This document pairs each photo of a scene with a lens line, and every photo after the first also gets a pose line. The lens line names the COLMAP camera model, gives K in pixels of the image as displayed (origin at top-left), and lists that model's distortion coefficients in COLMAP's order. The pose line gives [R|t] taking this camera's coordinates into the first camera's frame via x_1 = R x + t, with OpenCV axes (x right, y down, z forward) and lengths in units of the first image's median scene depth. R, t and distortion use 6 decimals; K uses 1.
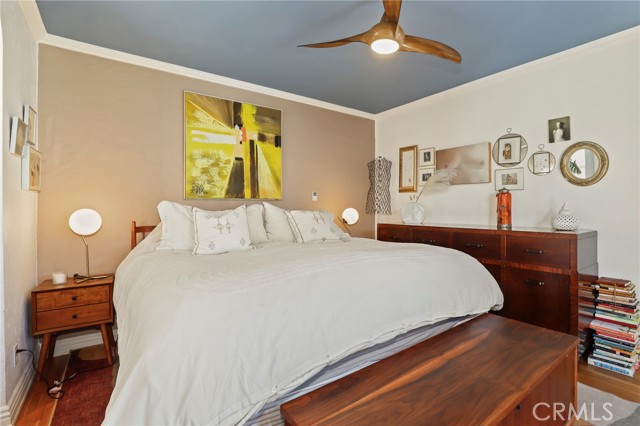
lens RADIAL K [[296.9, 0, 323.6], [0, 296.9, 208.4], [0, 0, 1]] dist [-0.026676, 0.000632]
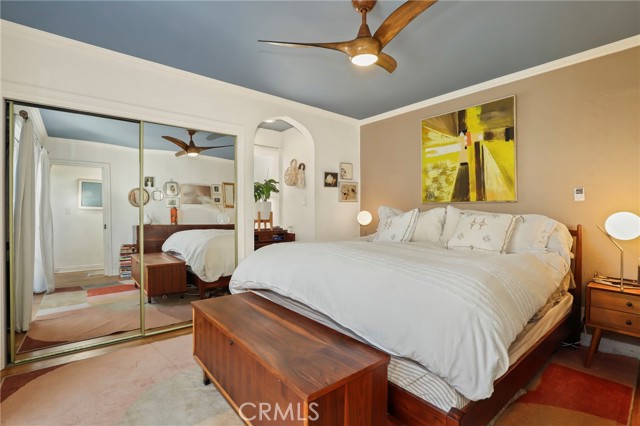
lens RADIAL K [[296.9, 0, 325.0], [0, 296.9, 210.8], [0, 0, 1]] dist [-0.026676, 0.000632]
pose [[0.076388, 0.005297, -0.997064, 0.715417], [-0.004486, 0.999978, 0.004969, -0.004929], [0.997068, 0.004094, 0.076410, 0.436308]]
